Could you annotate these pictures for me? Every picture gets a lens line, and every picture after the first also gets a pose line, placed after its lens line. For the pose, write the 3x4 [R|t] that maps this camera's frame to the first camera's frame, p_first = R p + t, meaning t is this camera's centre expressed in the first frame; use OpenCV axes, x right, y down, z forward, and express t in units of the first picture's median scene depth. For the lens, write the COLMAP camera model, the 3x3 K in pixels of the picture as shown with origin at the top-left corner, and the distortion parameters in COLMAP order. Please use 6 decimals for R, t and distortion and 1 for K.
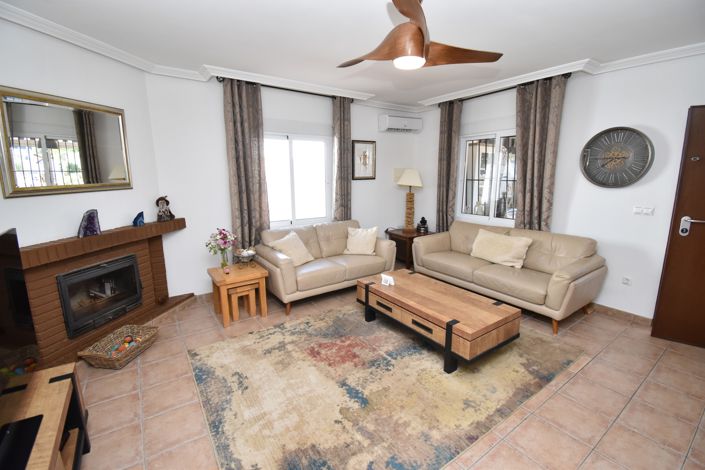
lens RADIAL K [[310.6, 0, 355.3], [0, 310.6, 232.3], [0, 0, 1]] dist [0.007671, -0.016577]
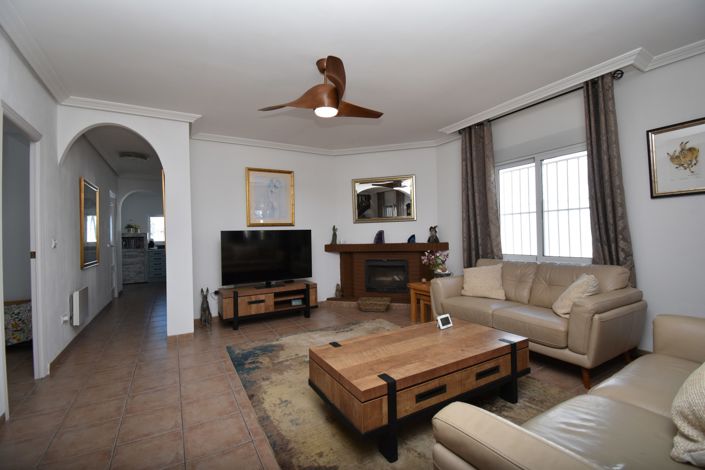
lens RADIAL K [[310.6, 0, 355.9], [0, 310.6, 234.4], [0, 0, 1]] dist [0.007671, -0.016577]
pose [[-0.082495, -0.001029, -0.996591, 1.172721], [-0.160393, 0.986977, 0.012258, -0.049890], [0.983600, 0.160858, -0.081586, 1.037391]]
